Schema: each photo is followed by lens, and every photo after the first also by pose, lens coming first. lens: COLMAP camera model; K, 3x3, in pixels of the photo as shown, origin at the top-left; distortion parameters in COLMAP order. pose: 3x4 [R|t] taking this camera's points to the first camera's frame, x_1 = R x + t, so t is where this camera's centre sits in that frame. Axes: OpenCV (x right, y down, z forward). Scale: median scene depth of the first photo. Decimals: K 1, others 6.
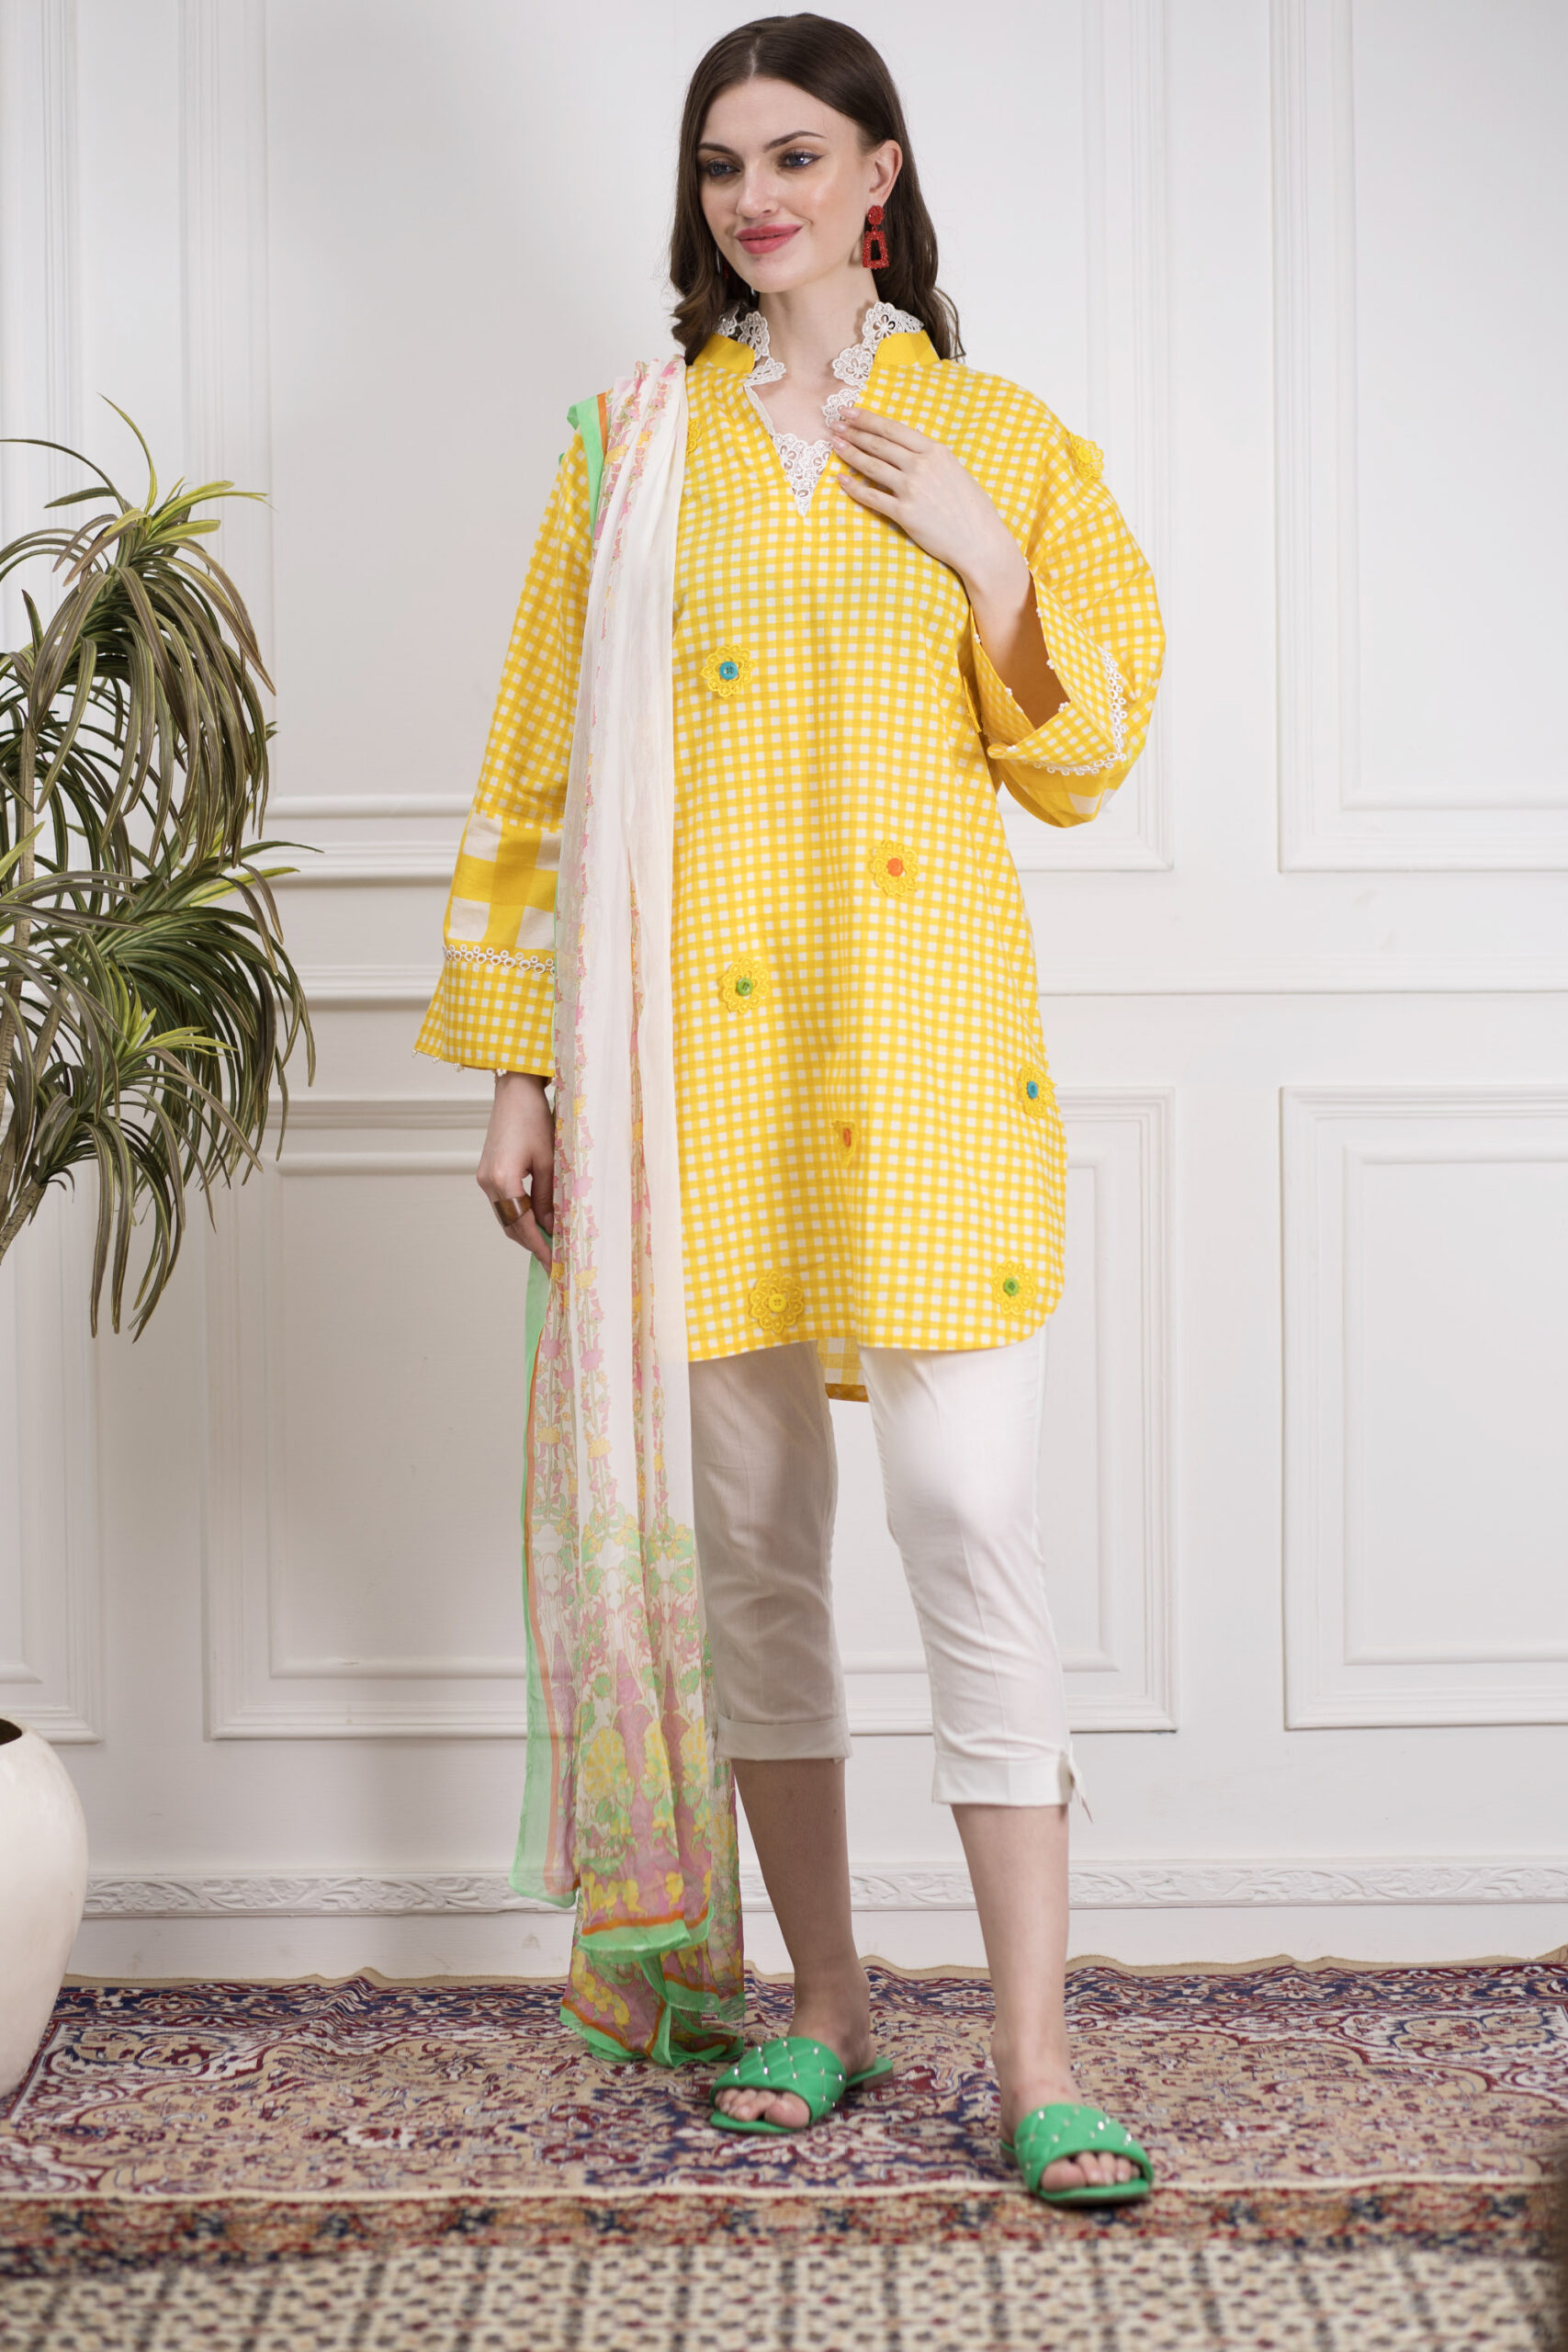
lens RADIAL K [[5630.3, 0, 785.8], [0, 5630.3, 1184.9], [0, 0, 1]] dist [-0.343051, 0.000000]
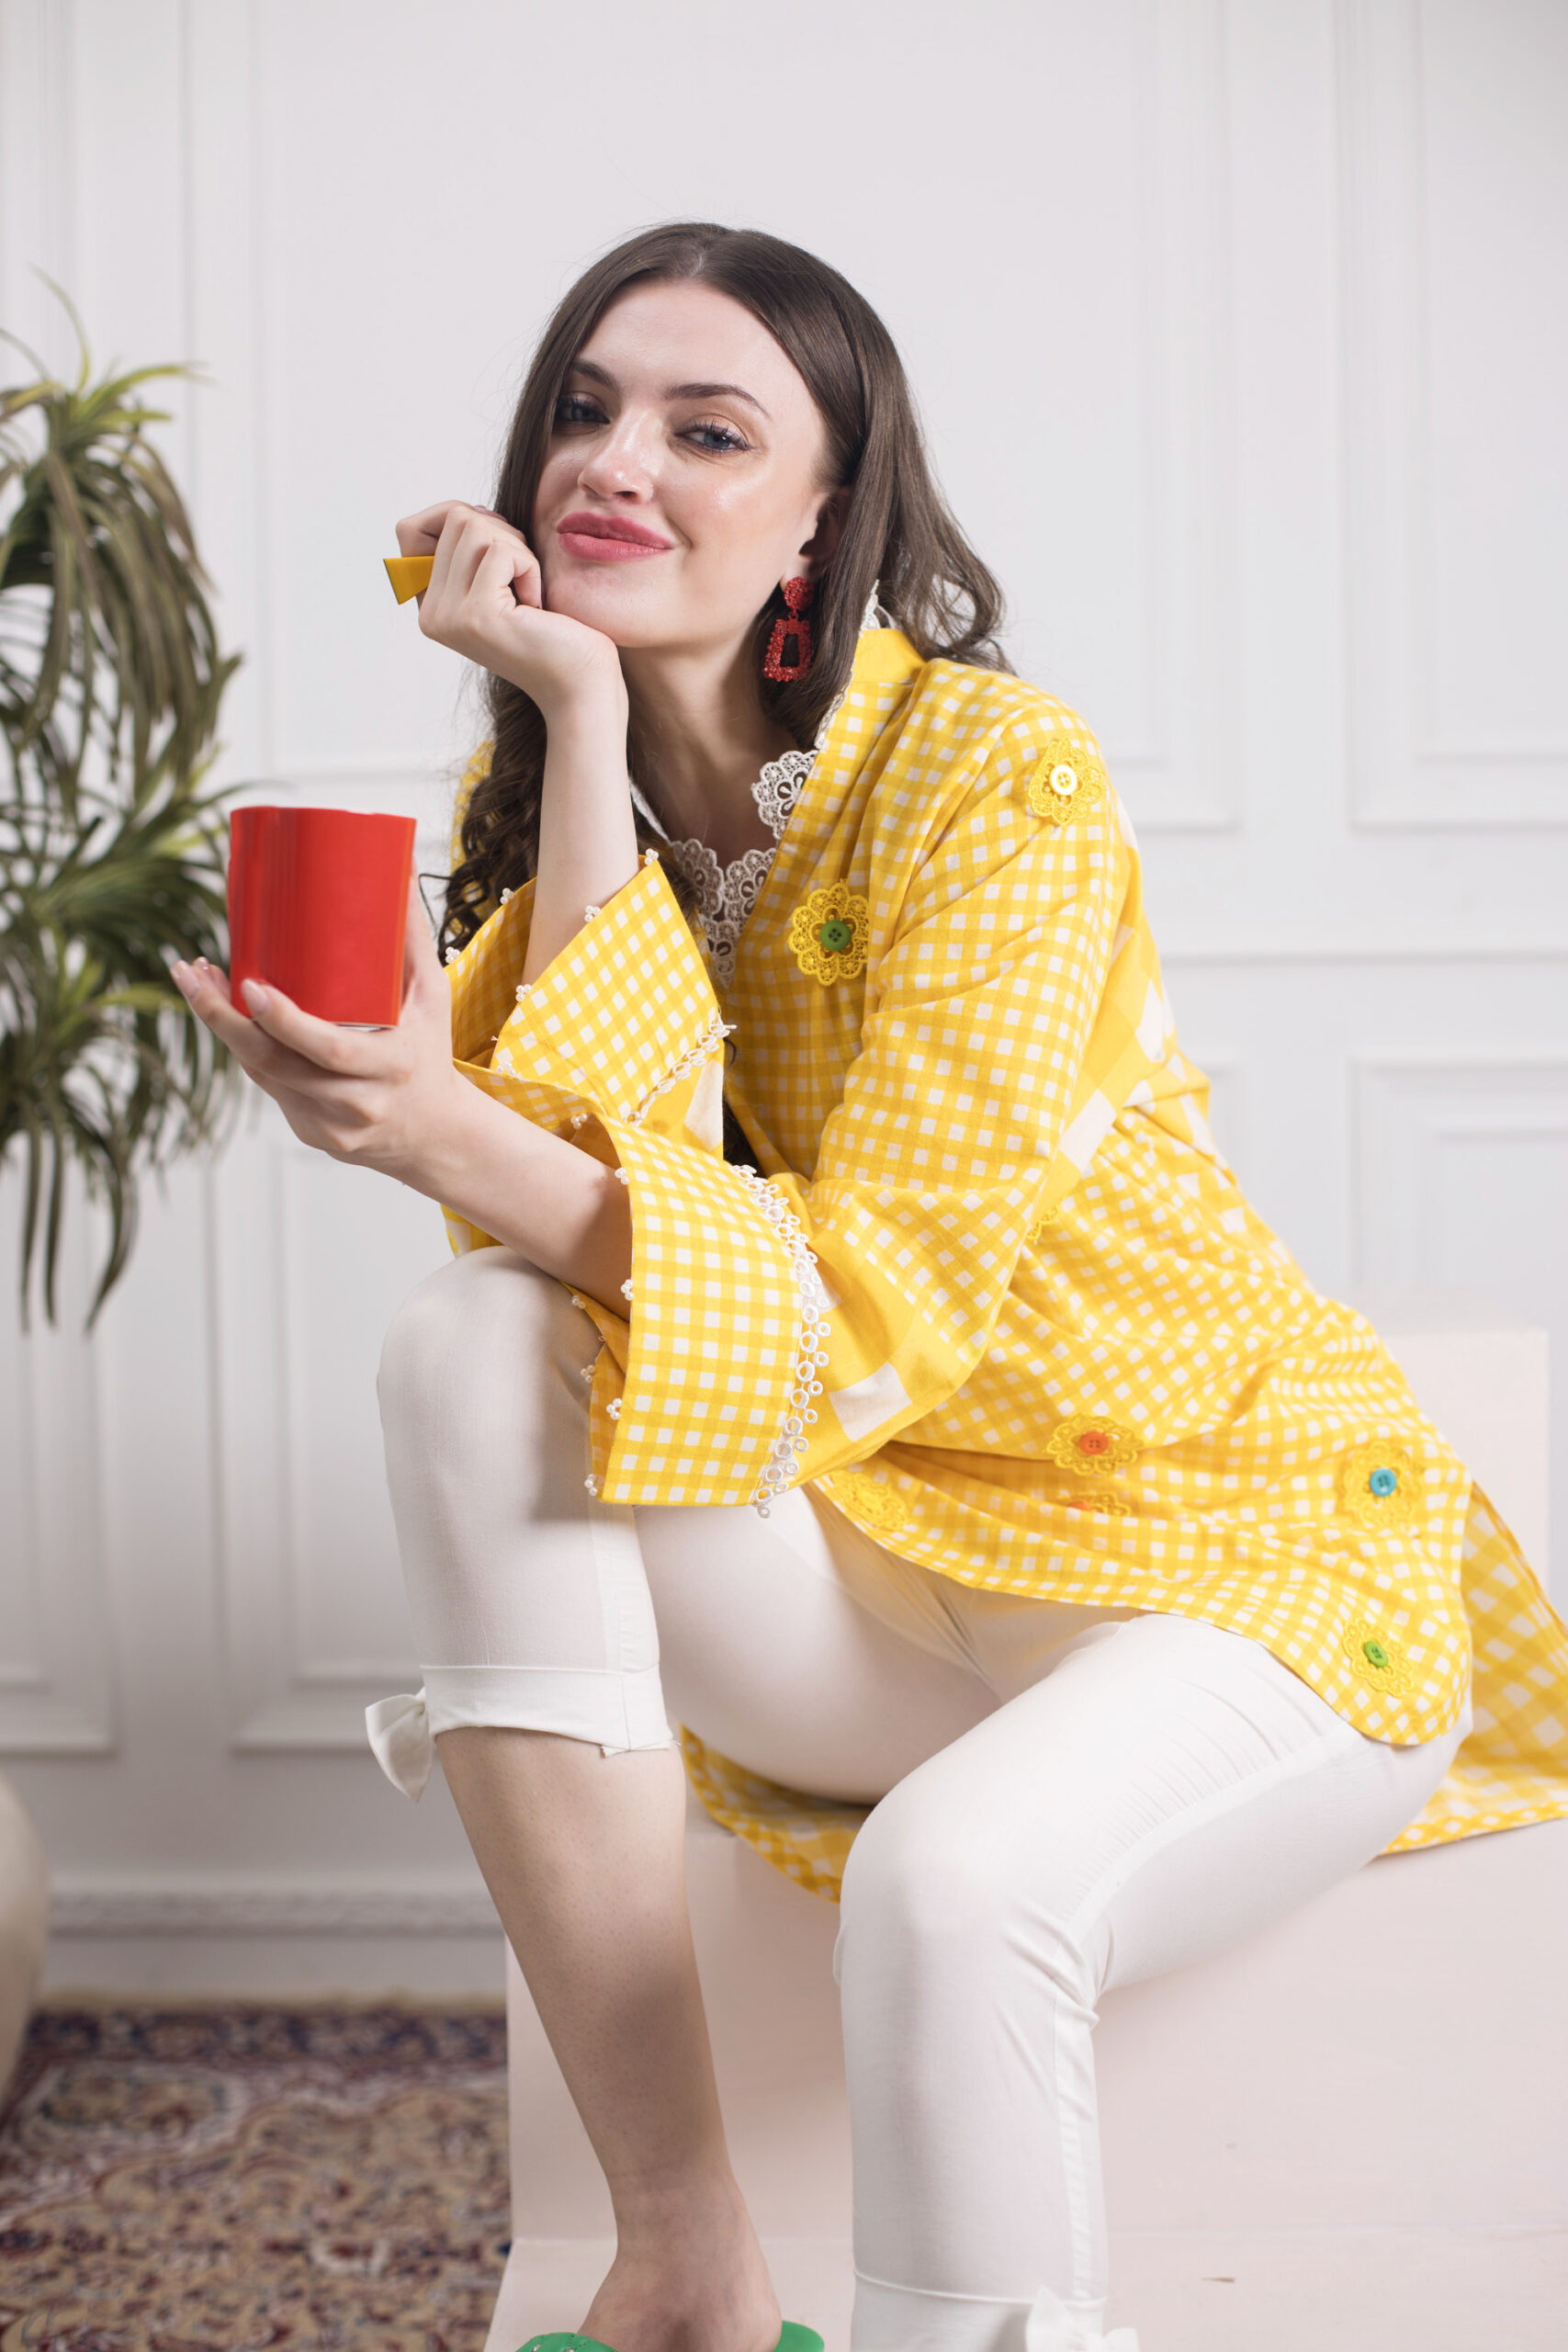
lens RADIAL K [[3359.2, 0, 781.0], [0, 3359.2, 1177.9], [0, 0, 1]] dist [-0.146966, 0.000000]
pose [[0.999661, 0.000248, -0.026016, 0.008315], [-0.000586, 0.999916, -0.012962, 0.008434], [0.026010, 0.012972, 0.999577, 0.487006]]
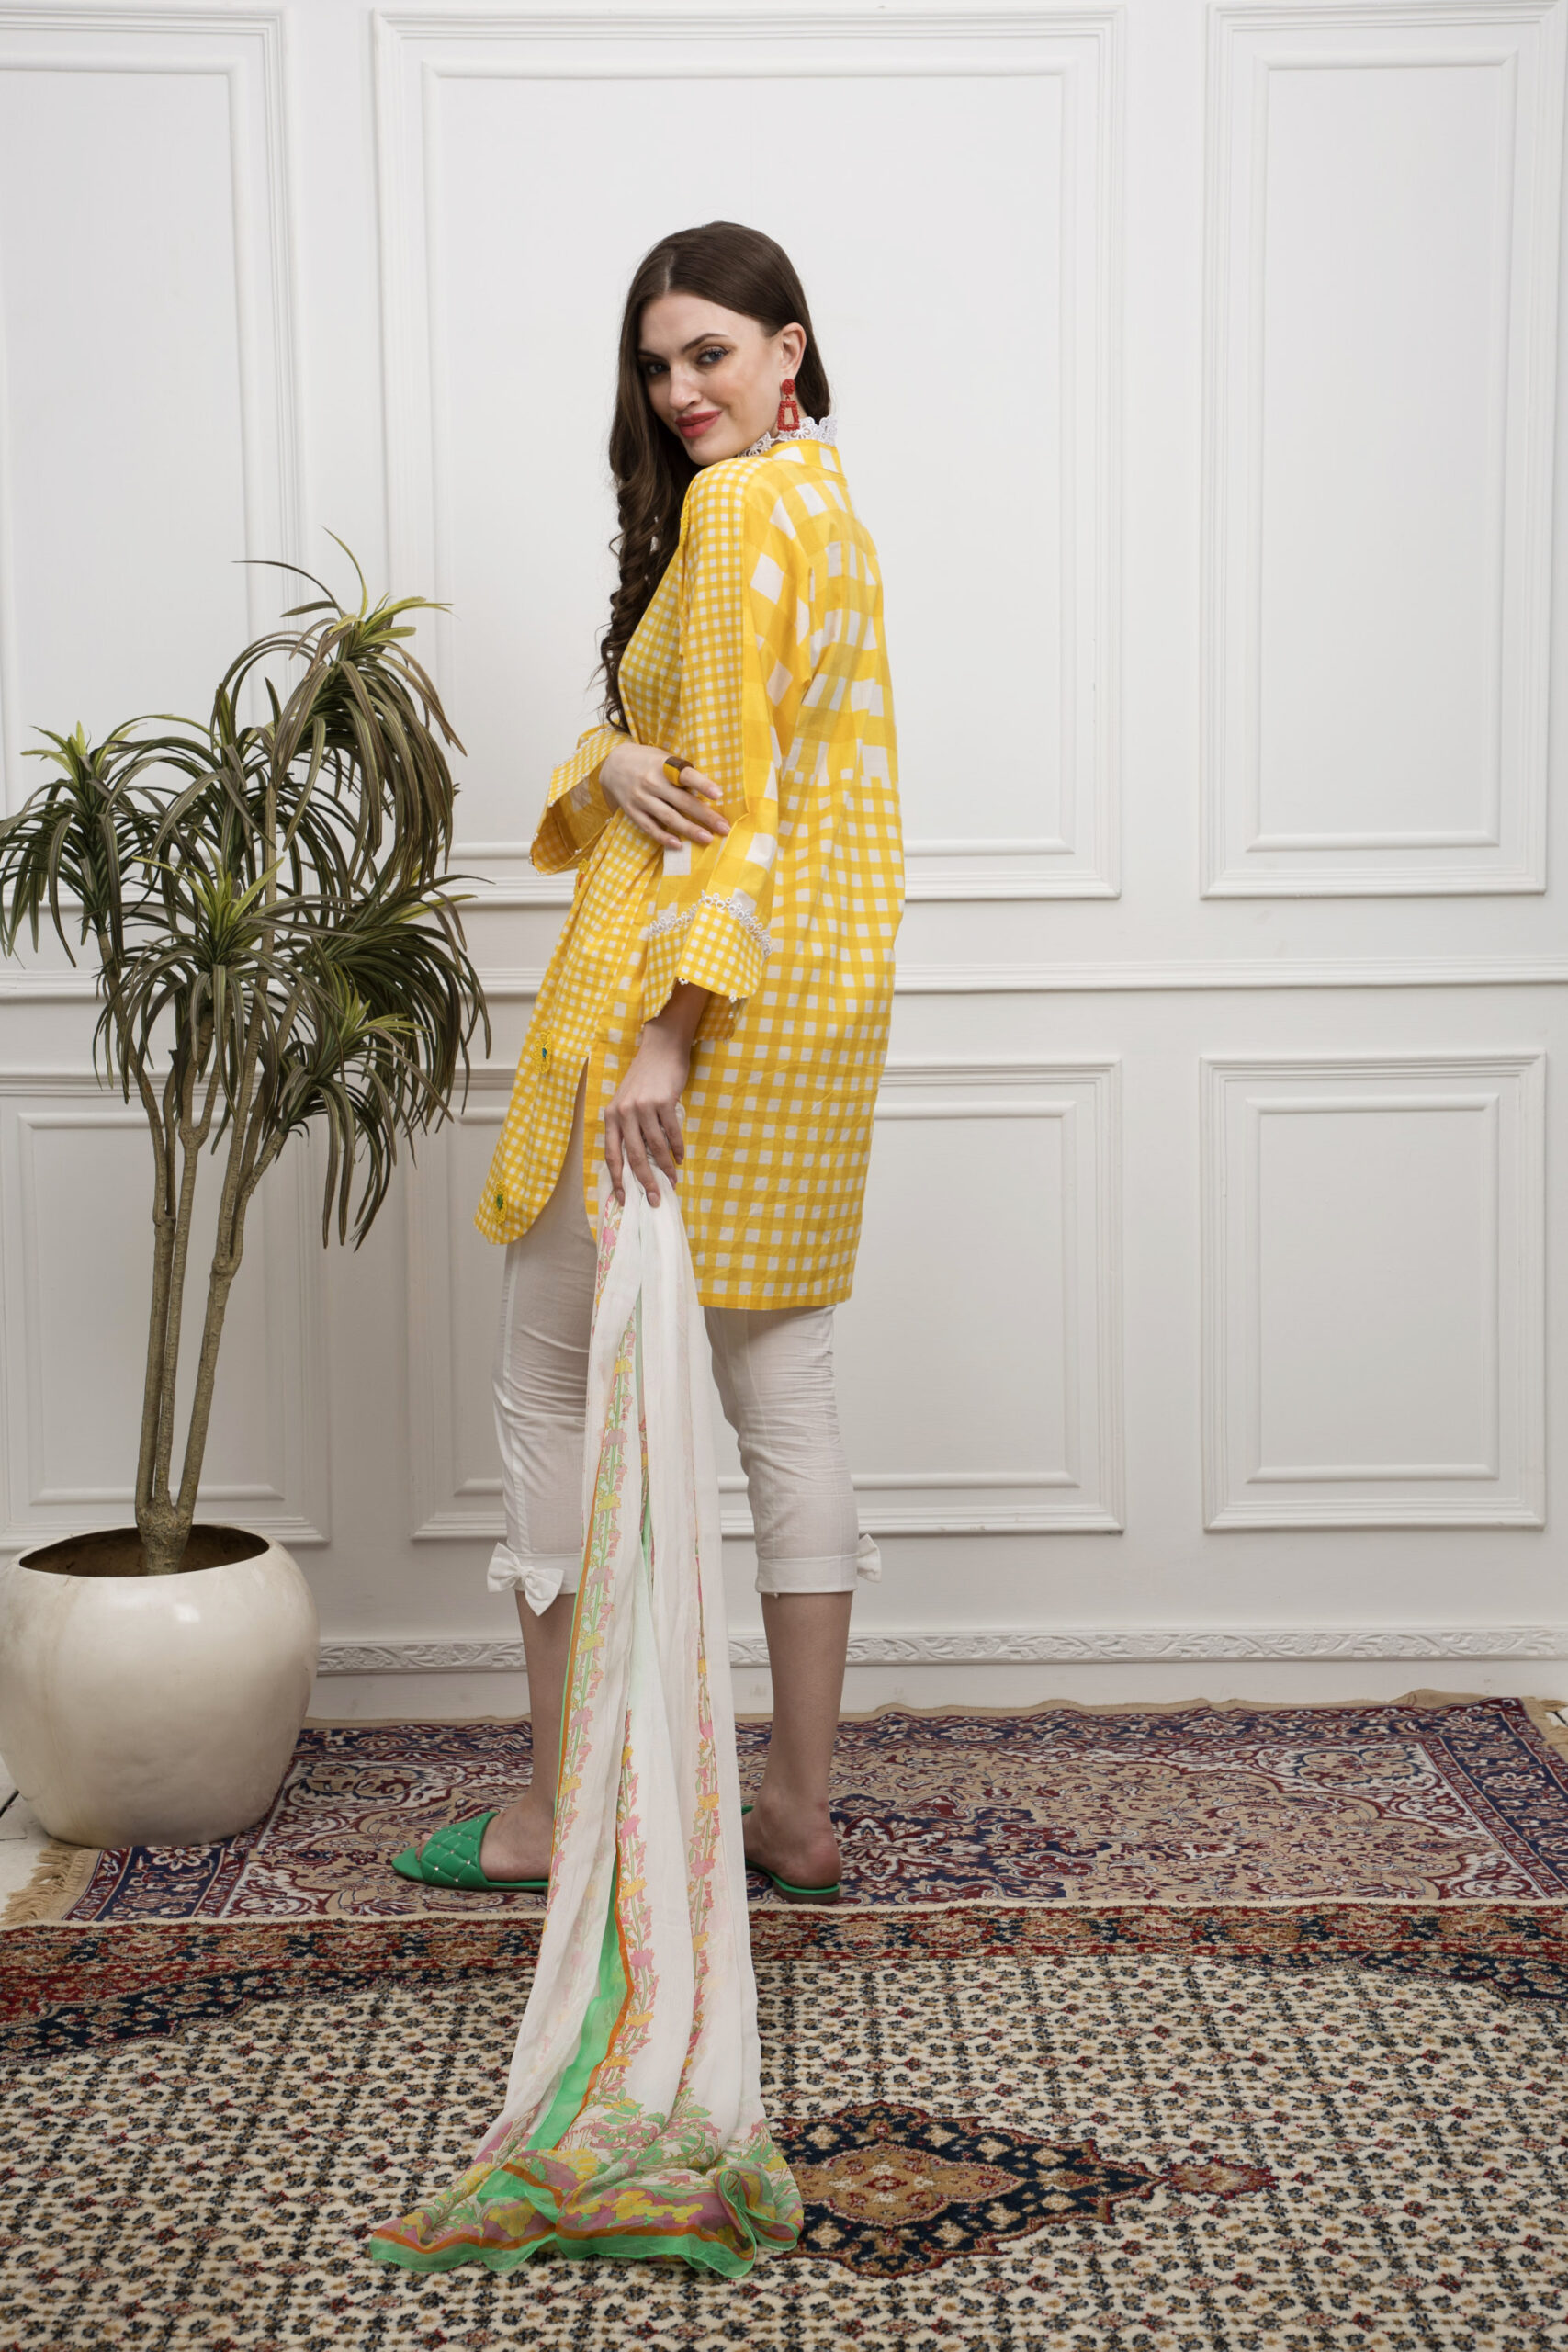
lens RADIAL K [[3631.5, 0, 774.6], [0, 3631.5, 1183.0], [0, 0, 1]] dist [-0.040478, 0.000000]
pose [[0.999995, -0.001909, 0.002559, -0.019740], [0.001866, 0.999861, 0.016594, -0.002172], [-0.002590, -0.016589, 0.999859, 0.145400]]
